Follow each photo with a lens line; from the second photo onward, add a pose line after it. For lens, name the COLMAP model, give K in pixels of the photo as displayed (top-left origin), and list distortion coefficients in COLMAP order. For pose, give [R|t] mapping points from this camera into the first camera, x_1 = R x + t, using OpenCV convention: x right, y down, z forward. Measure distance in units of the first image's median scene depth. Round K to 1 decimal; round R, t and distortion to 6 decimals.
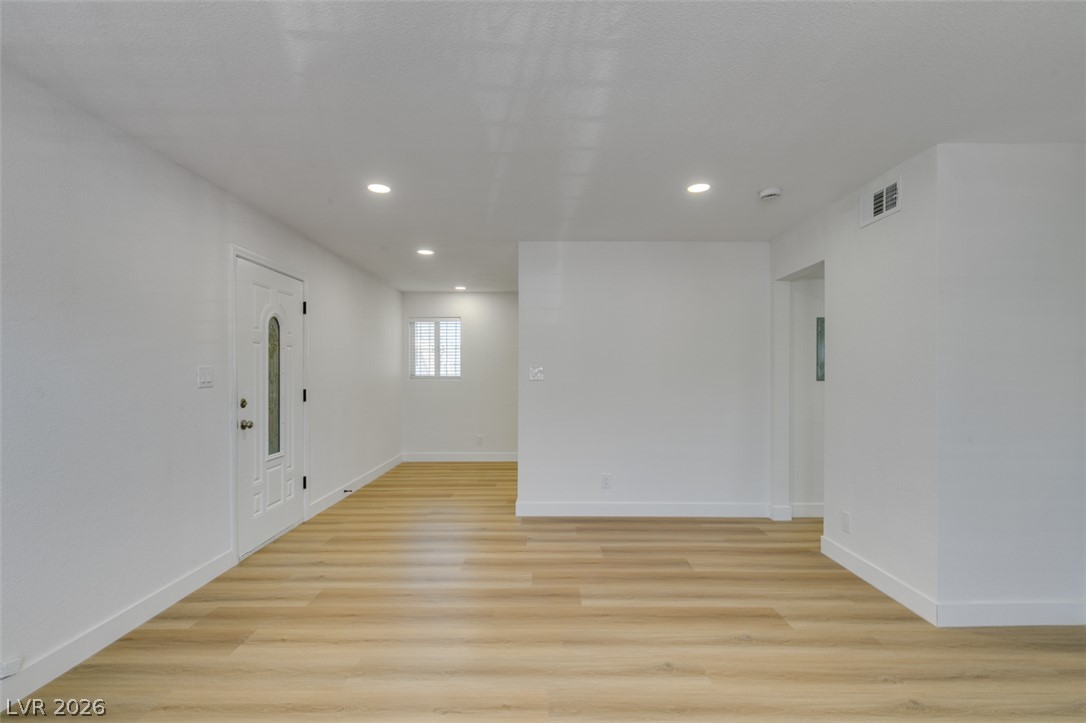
lens RADIAL K [[484.8, 0, 537.6], [0, 484.8, 369.3], [0, 0, 1]] dist [0.002640, -0.000091]
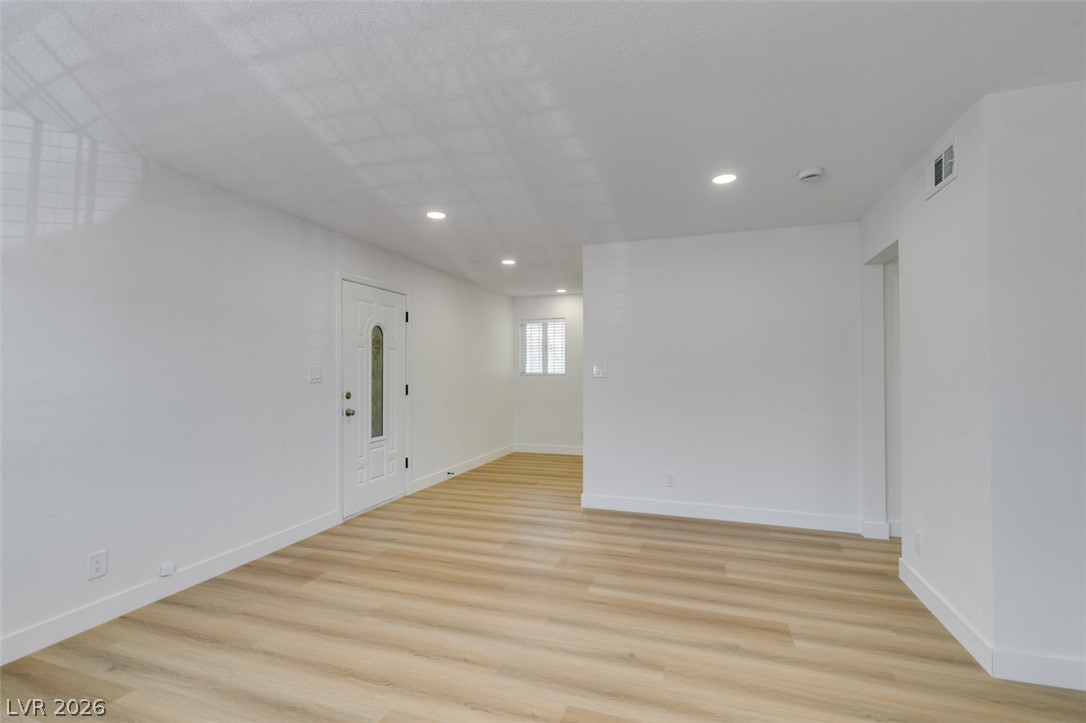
lens RADIAL K [[477.6, 0, 538.6], [0, 477.6, 359.5], [0, 0, 1]] dist [0.002295, -0.000349]
pose [[0.947152, -0.010802, -0.320604, 0.260193], [0.006058, 0.999857, -0.015789, -0.000756], [0.320729, 0.013012, 0.947082, -0.017443]]
